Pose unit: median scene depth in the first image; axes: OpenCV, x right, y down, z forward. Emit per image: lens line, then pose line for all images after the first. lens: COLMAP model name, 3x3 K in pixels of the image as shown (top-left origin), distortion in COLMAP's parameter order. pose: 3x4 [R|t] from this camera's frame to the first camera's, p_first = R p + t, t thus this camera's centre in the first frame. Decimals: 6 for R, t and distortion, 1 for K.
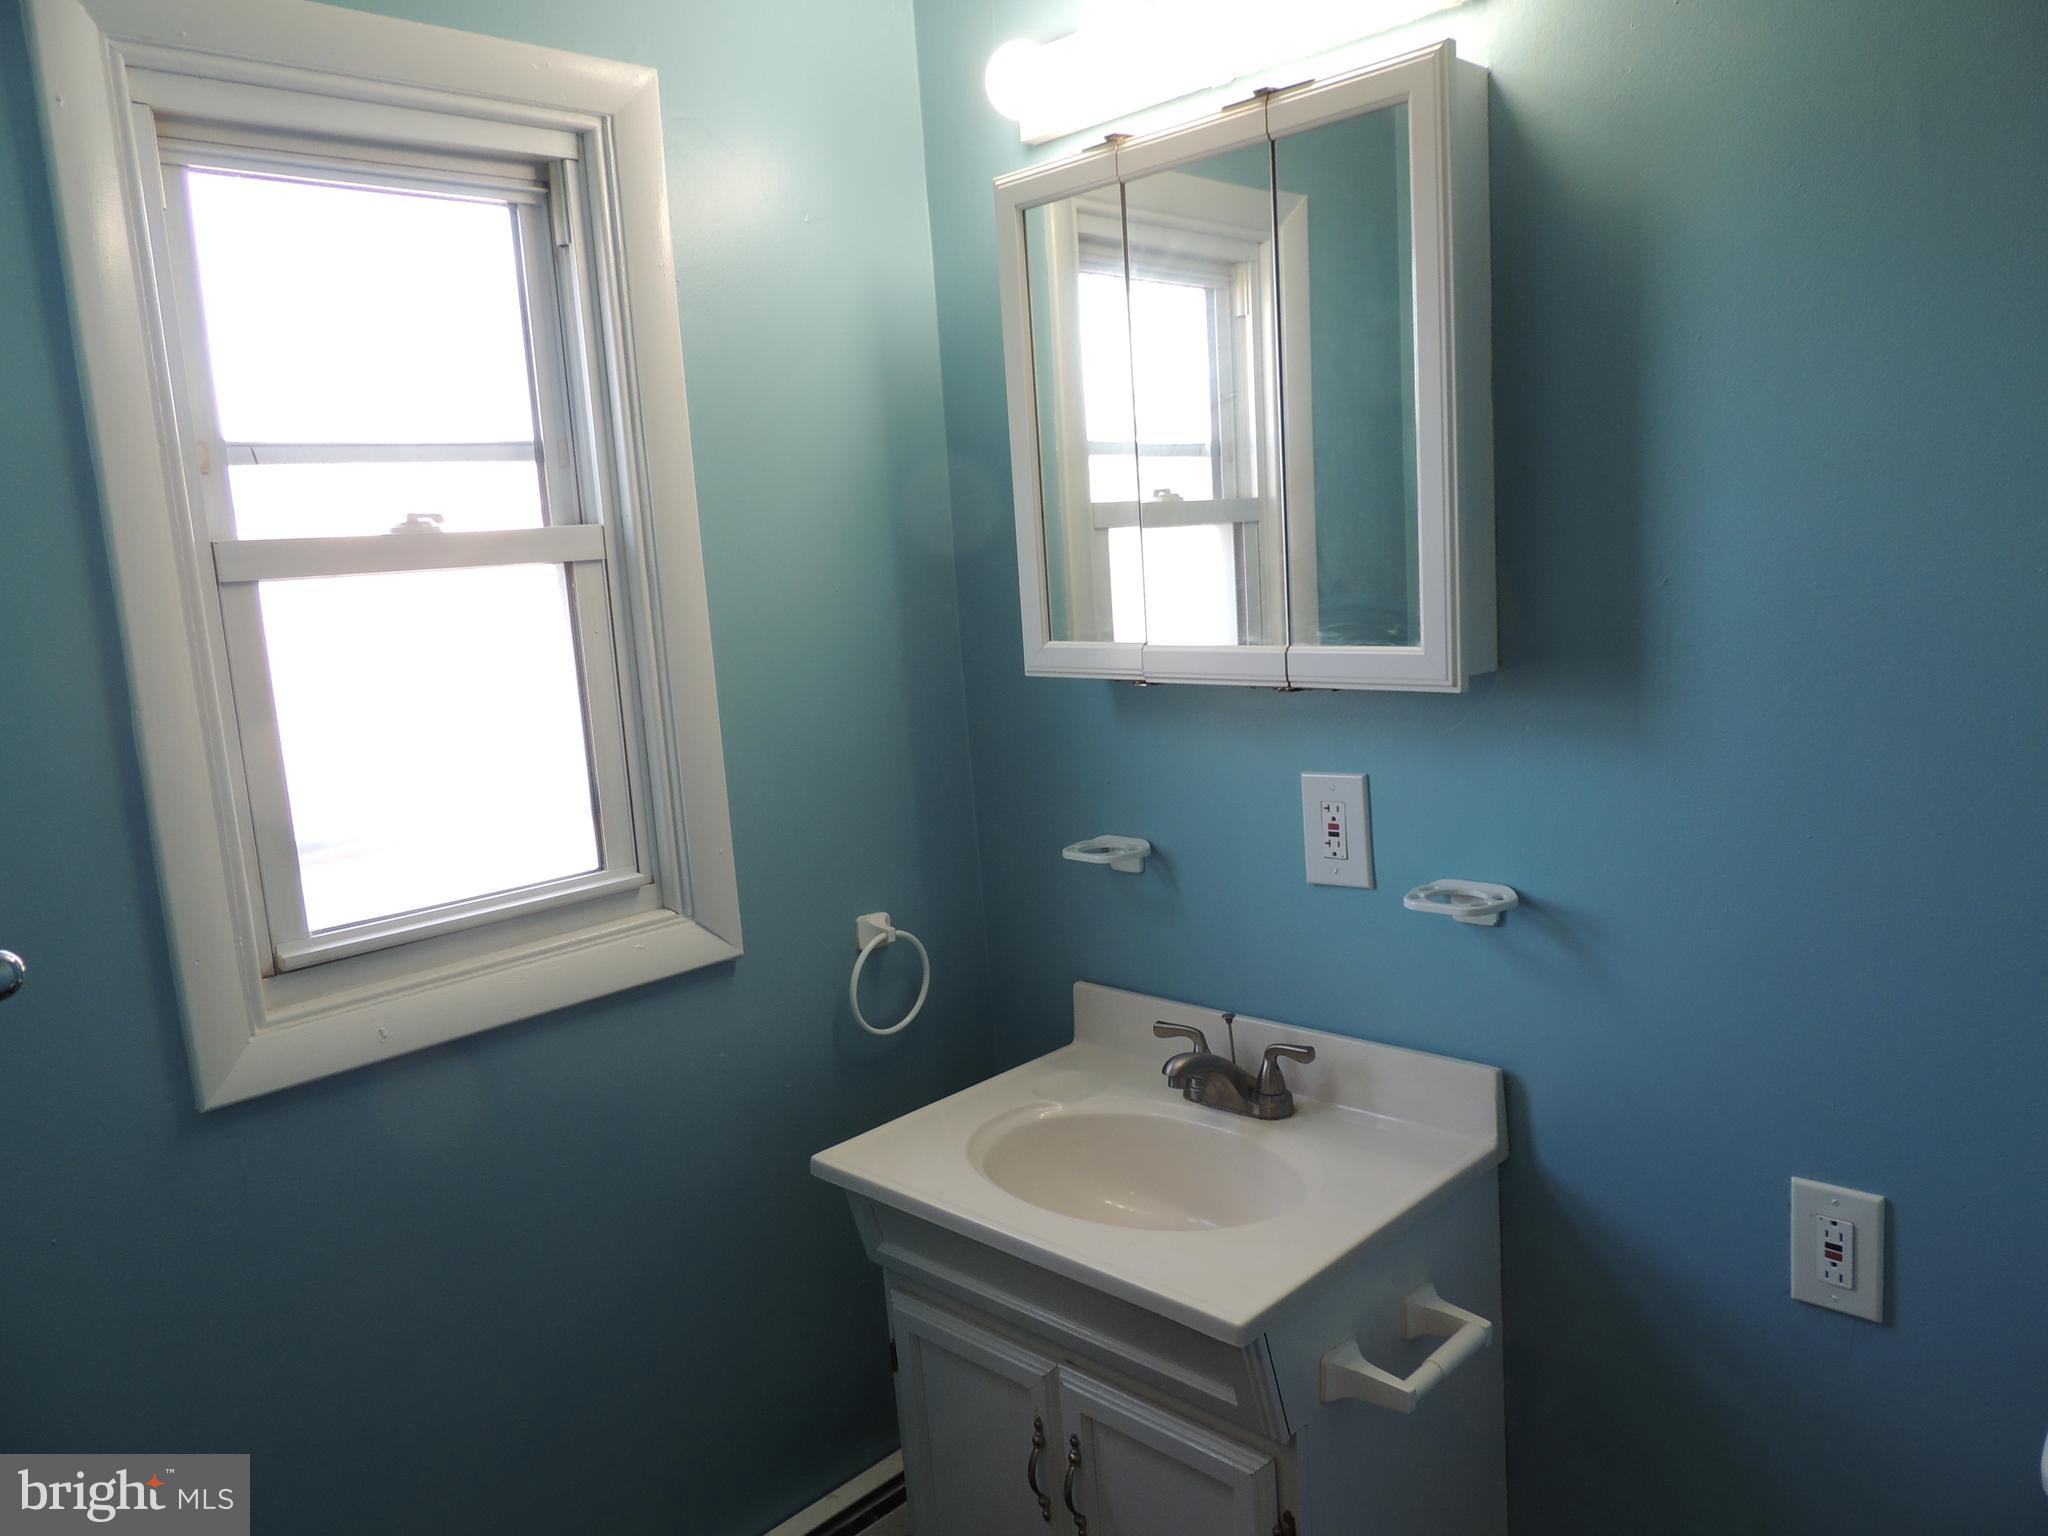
lens RADIAL K [[1454.8, 0, 1031.7], [0, 1454.8, 774.5], [0, 0, 1]] dist [-0.021467, 0.000100]
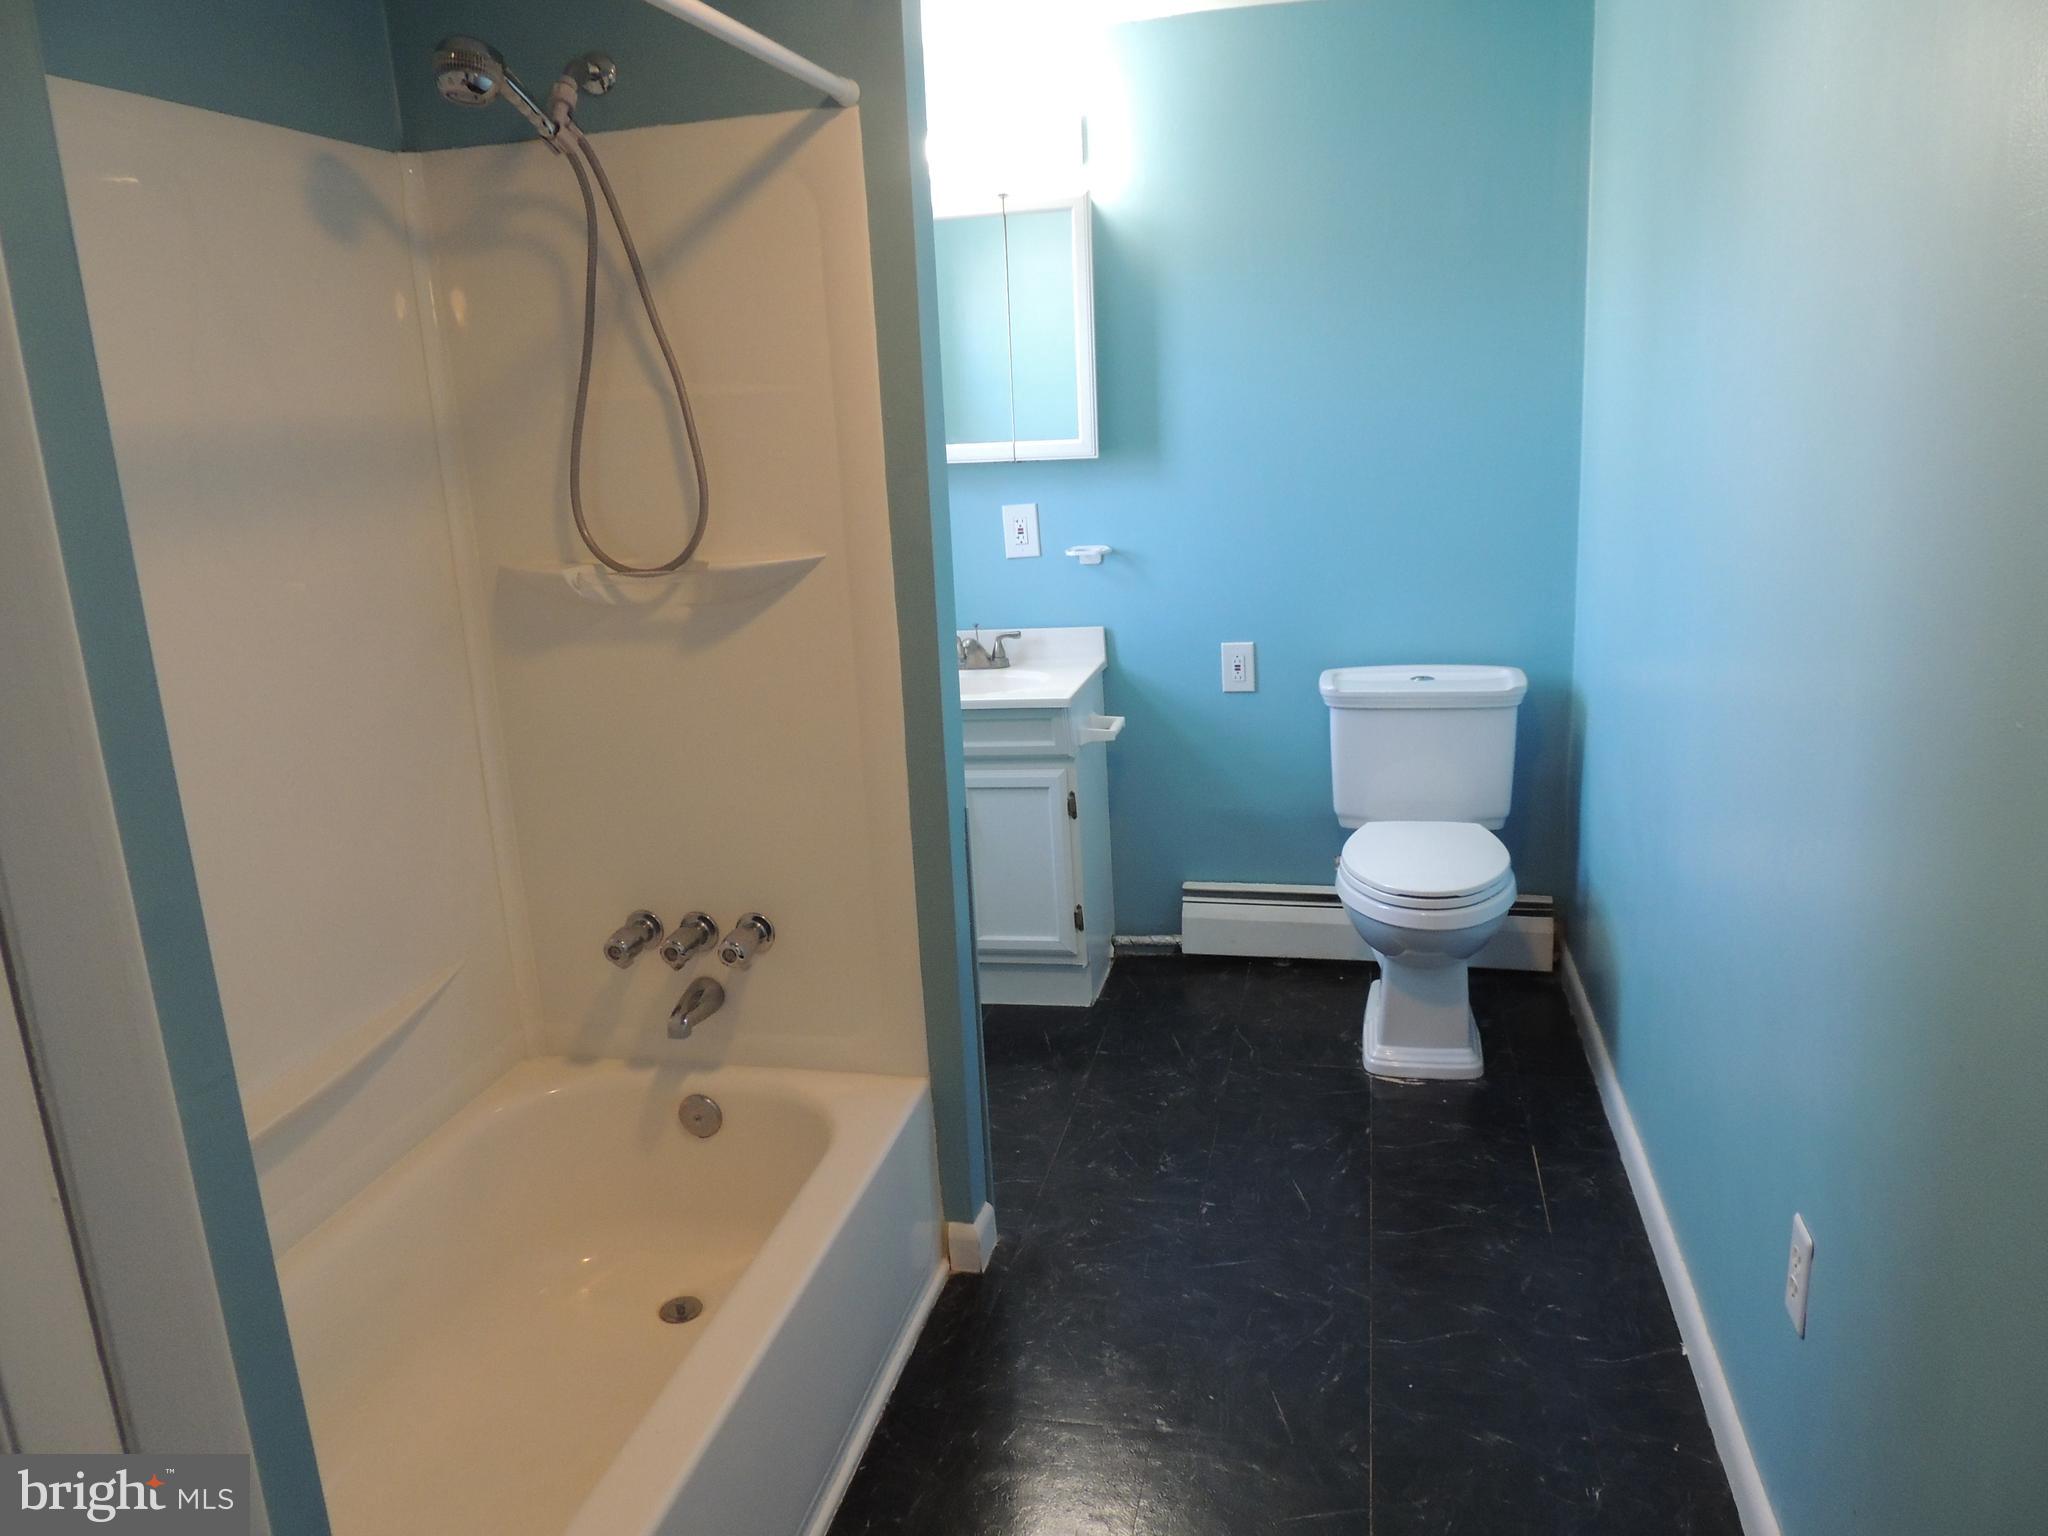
lens RADIAL K [[1454.8, 0, 1031.7], [0, 1454.8, 774.5], [0, 0, 1]] dist [-0.021467, 0.000100]
pose [[0.841988, -0.111857, 0.527773, -1.048787], [0.070113, 0.992661, 0.098531, 0.201751], [-0.534921, -0.045959, 0.843651, -0.937707]]
